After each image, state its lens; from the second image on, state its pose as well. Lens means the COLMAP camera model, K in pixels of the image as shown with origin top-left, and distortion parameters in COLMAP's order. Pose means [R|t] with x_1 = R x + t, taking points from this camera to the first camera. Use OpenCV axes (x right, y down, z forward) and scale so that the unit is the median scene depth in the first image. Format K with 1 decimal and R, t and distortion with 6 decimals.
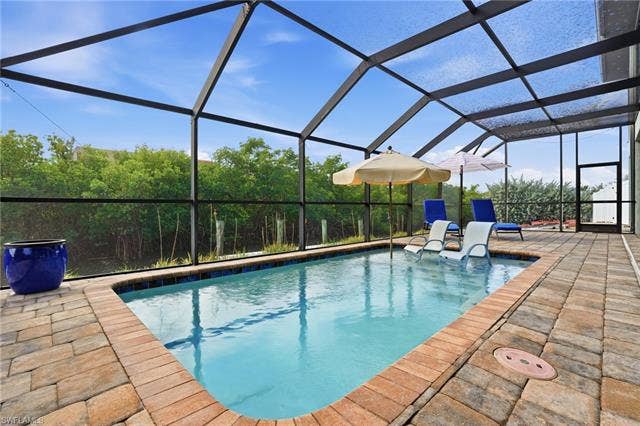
lens RADIAL K [[295.9, 0, 318.3], [0, 295.9, 208.8], [0, 0, 1]] dist [-0.063183, 0.019023]
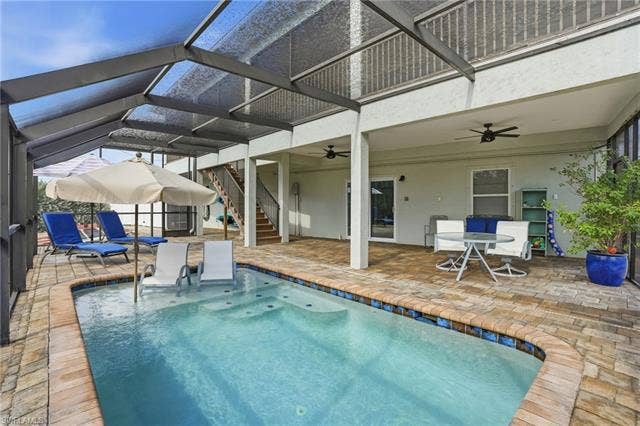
lens RADIAL K [[295.9, 0, 318.3], [0, 295.9, 208.8], [0, 0, 1]] dist [-0.063183, 0.019023]
pose [[0.037980, 0.009901, 0.999229, -1.577847], [0.005696, 0.999933, -0.010125, -0.211274], [-0.999262, 0.006076, 0.037921, 1.666932]]
